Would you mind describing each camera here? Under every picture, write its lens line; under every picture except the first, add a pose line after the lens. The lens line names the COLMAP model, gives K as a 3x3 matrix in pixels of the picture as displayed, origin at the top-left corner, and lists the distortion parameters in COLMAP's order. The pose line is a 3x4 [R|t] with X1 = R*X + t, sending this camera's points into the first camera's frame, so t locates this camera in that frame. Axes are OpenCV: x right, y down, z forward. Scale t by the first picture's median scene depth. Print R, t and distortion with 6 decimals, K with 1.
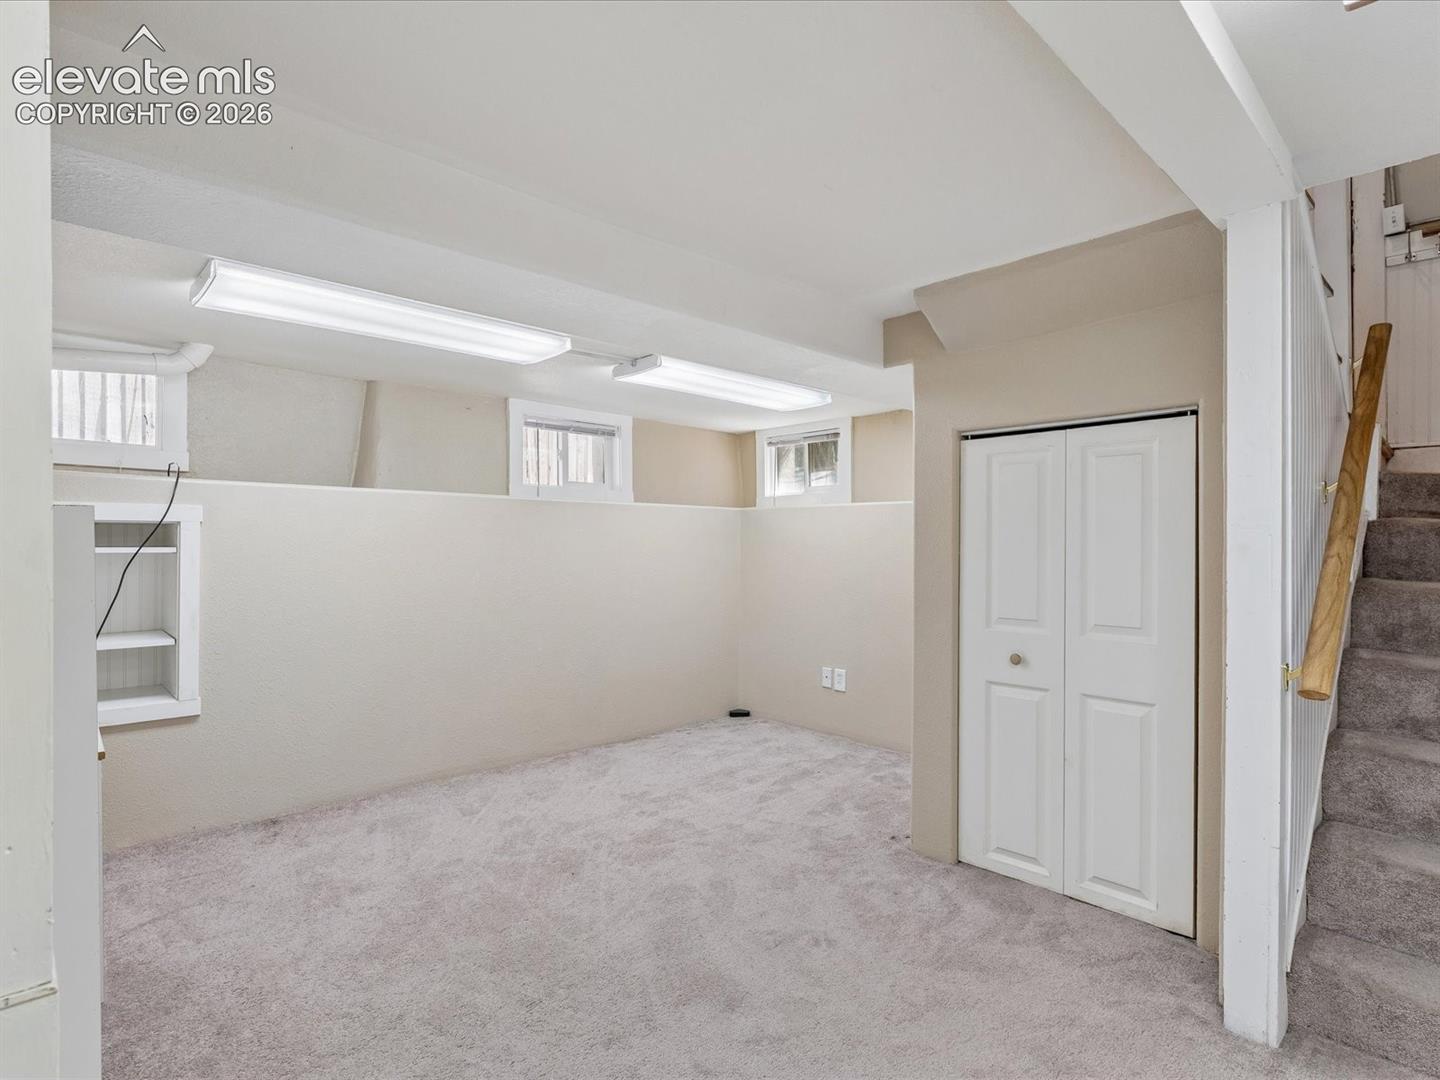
lens RADIAL K [[751.7, 0, 723.3], [0, 751.7, 540.8], [0, 0, 1]] dist [-0.007929, -0.000363]
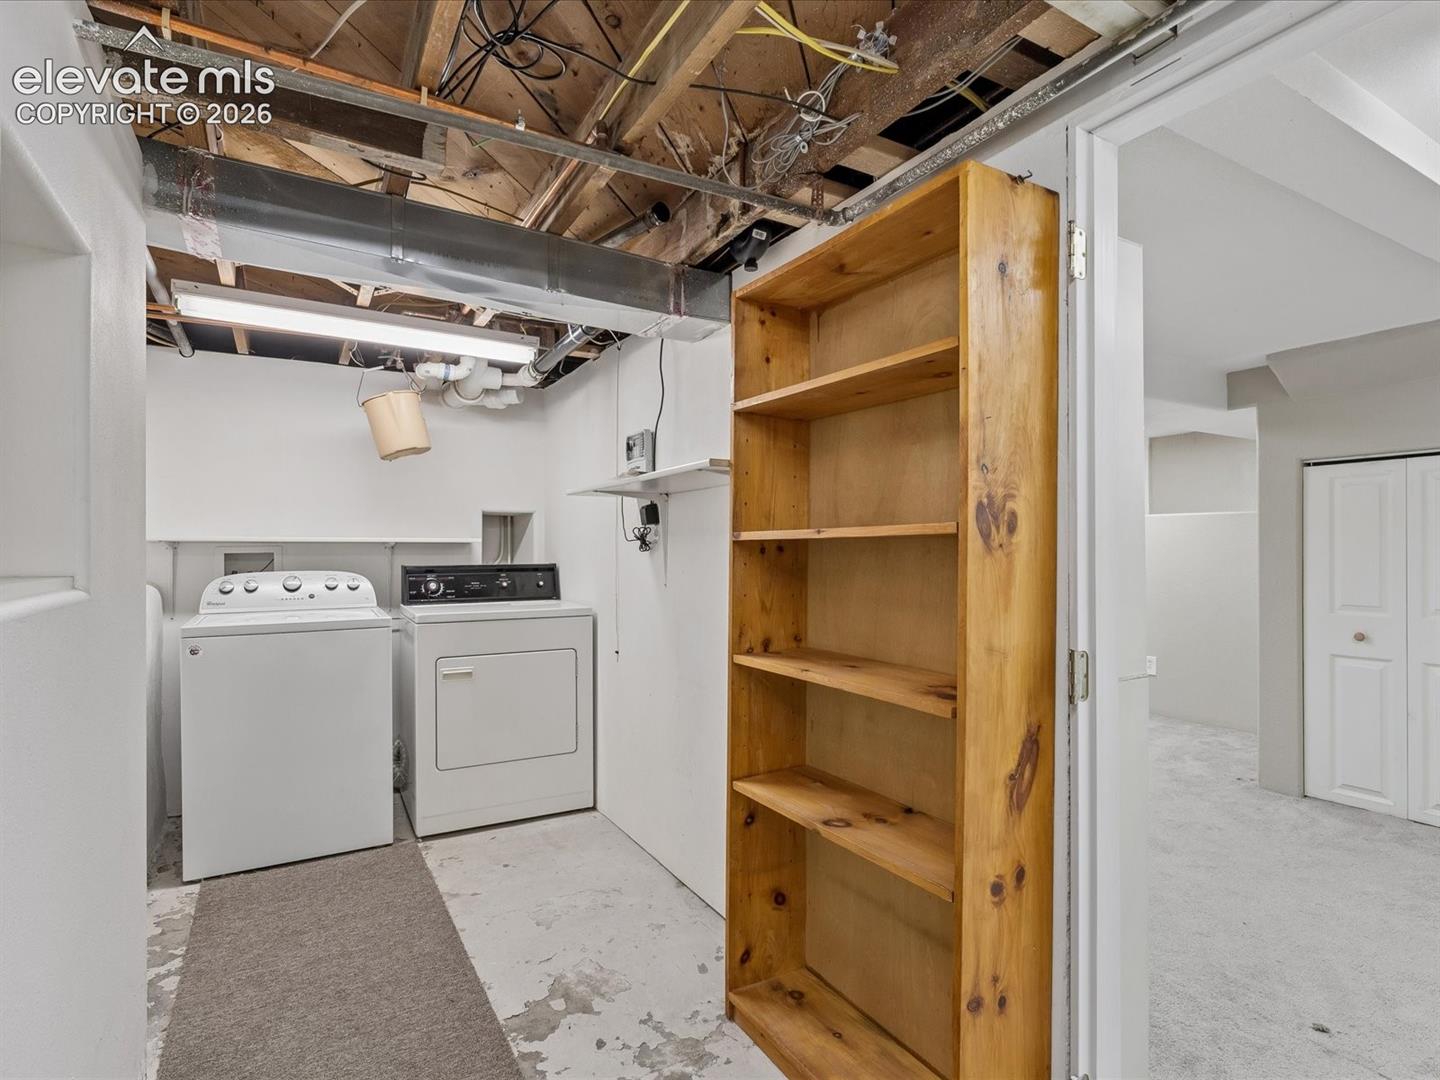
lens RADIAL K [[751.7, 0, 718.4], [0, 751.7, 545.8], [0, 0, 1]] dist [-0.007929, -0.000363]
pose [[0.969205, -0.006648, -0.246166, -0.348994], [0.005732, 0.999974, -0.004439, 0.000748], [0.246189, 0.002892, 0.969218, -0.497308]]
